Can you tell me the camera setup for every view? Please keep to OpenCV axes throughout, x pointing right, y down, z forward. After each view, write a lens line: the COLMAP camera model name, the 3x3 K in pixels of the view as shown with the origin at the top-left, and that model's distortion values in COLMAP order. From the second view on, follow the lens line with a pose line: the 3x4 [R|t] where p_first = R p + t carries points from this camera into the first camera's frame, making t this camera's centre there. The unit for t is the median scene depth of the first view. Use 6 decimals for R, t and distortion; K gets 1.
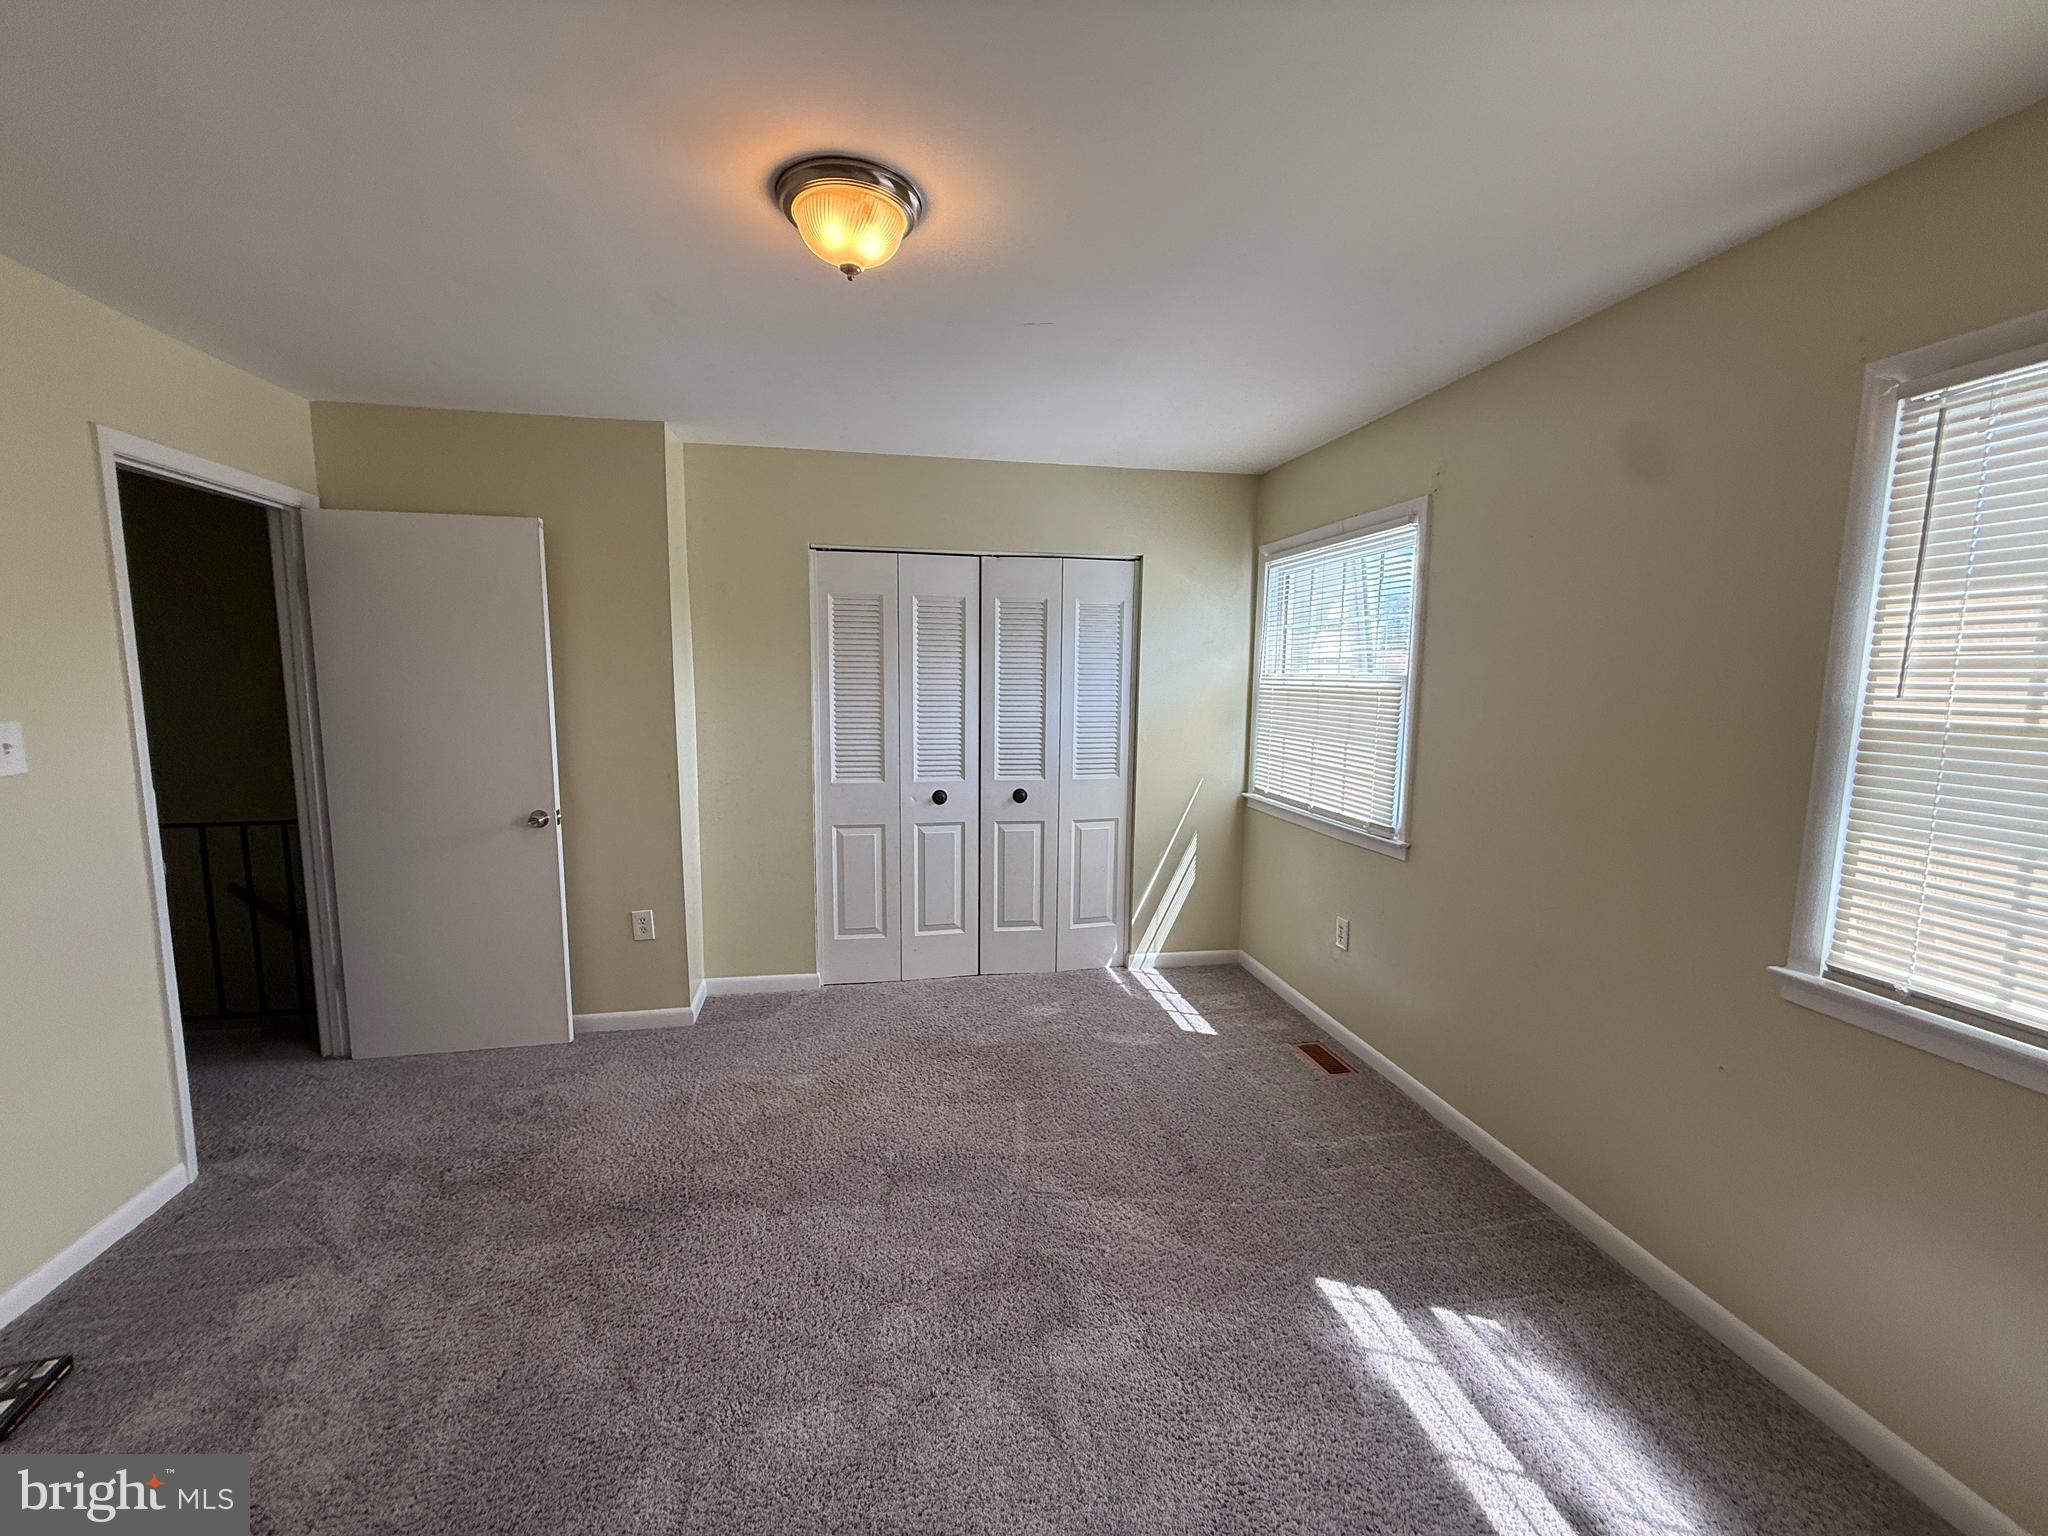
lens RADIAL K [[826.5, 0, 1024.0], [0, 826.5, 772.9], [0, 0, 1]] dist [-0.002013, 0.000604]
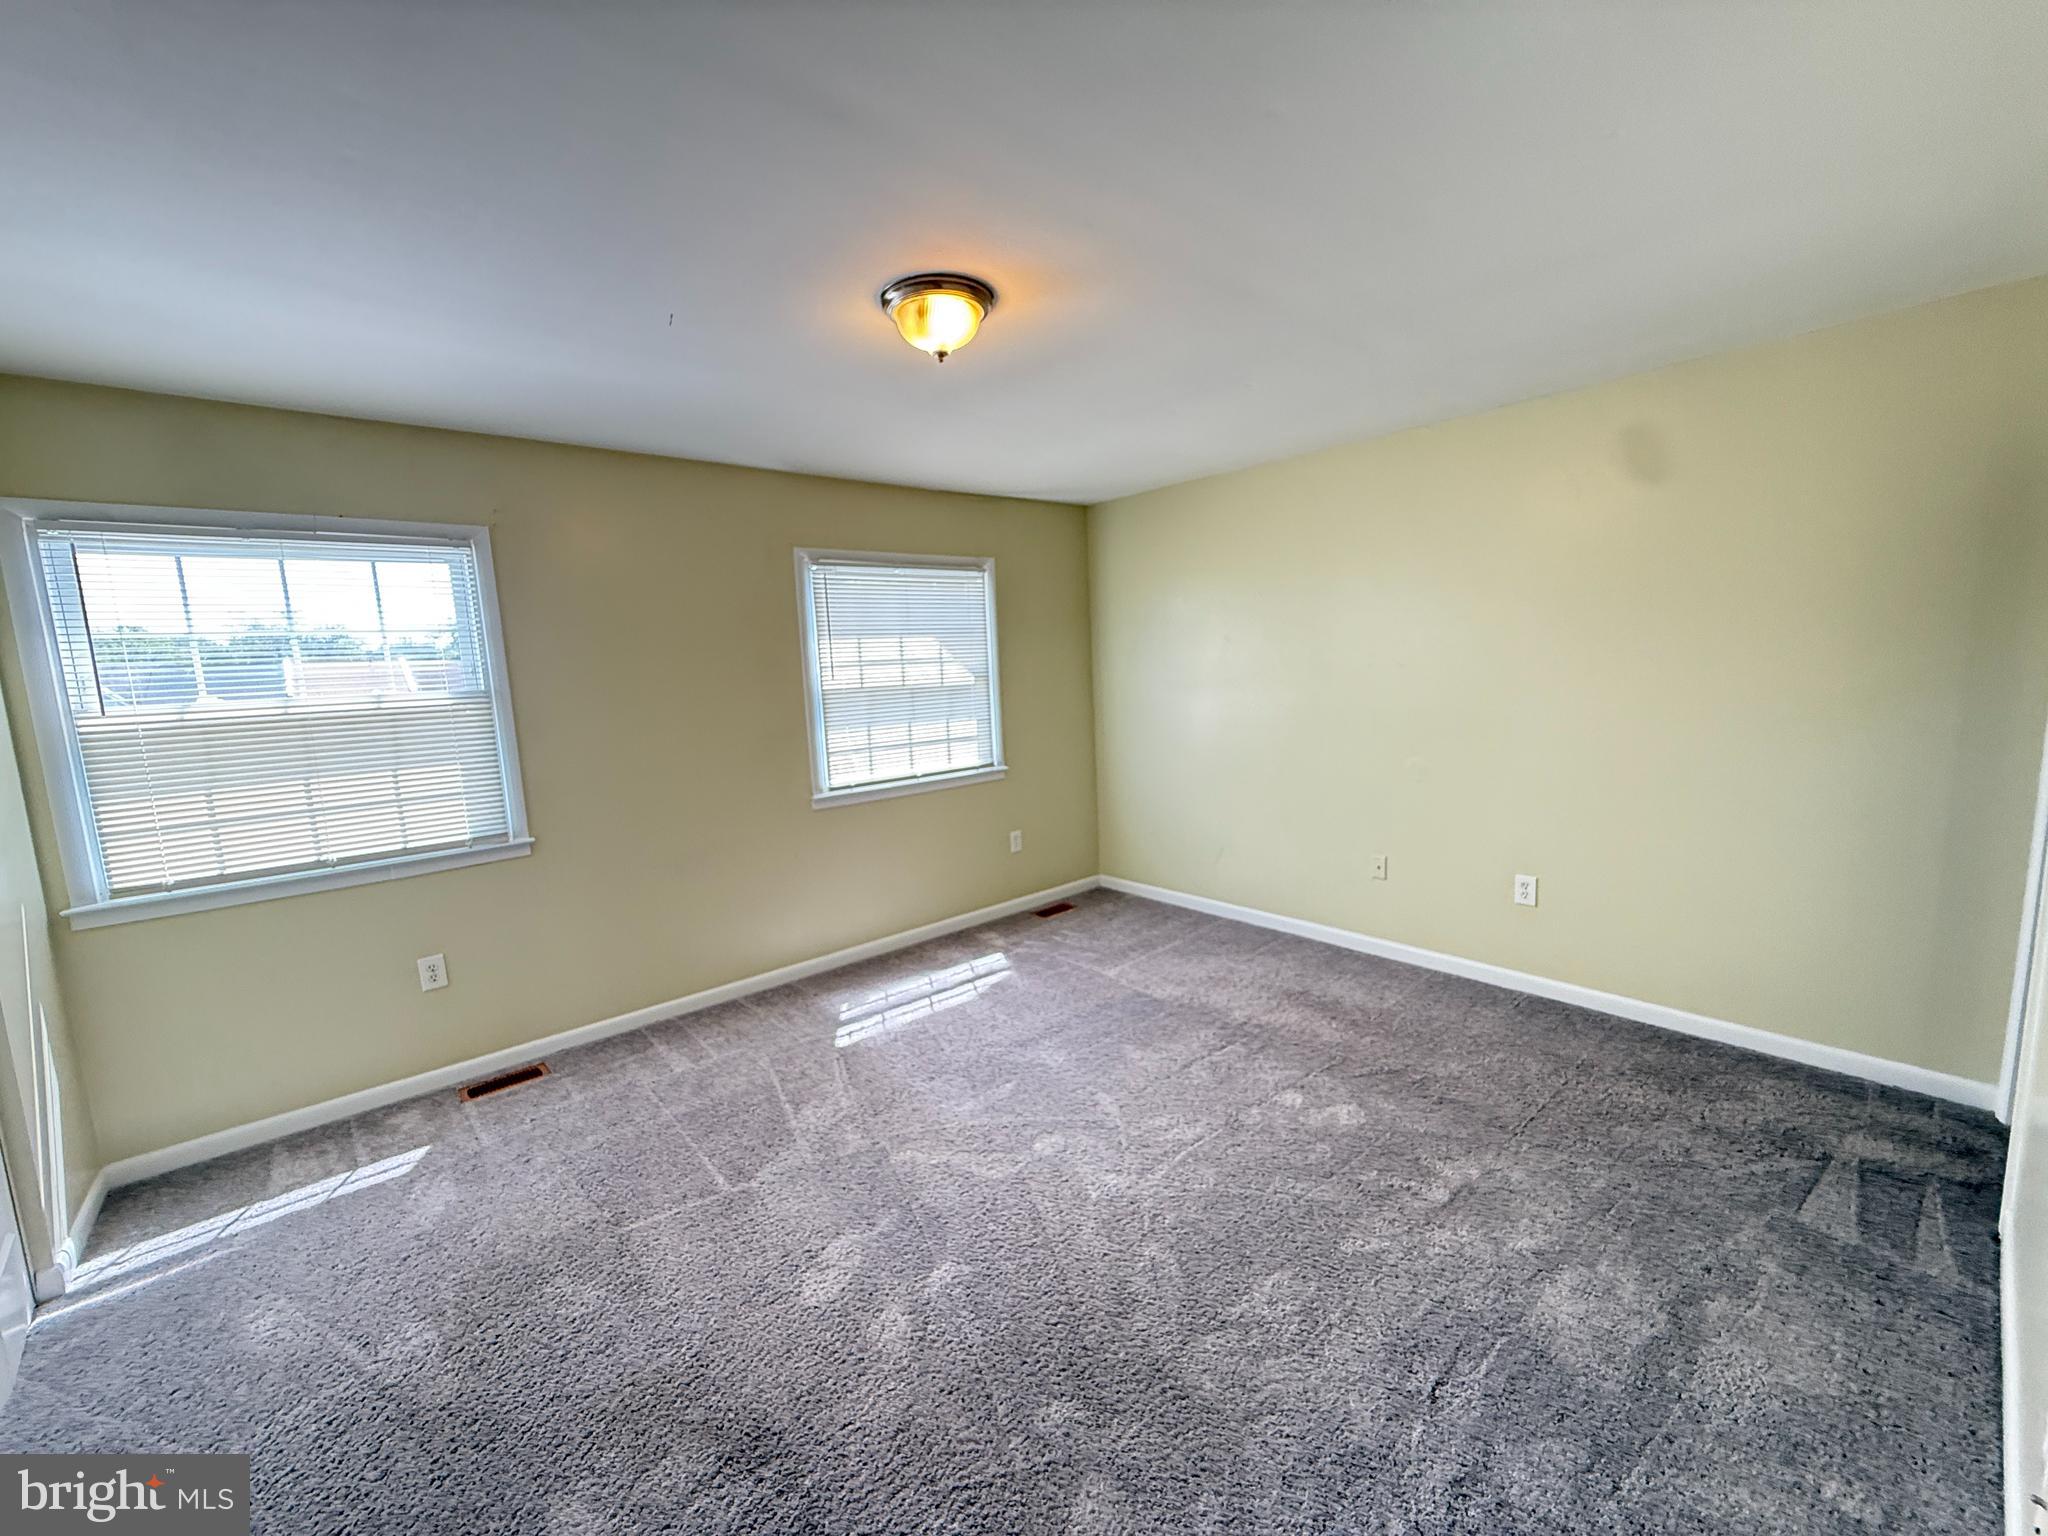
lens RADIAL K [[826.5, 0, 1010.0], [0, 826.5, 780.4], [0, 0, 1]] dist [-0.002013, 0.000604]
pose [[-0.499570, -0.117091, 0.858324, -0.795050], [0.141682, 0.966437, 0.214303, -0.135492], [-0.854609, 0.228668, -0.466213, 0.928460]]
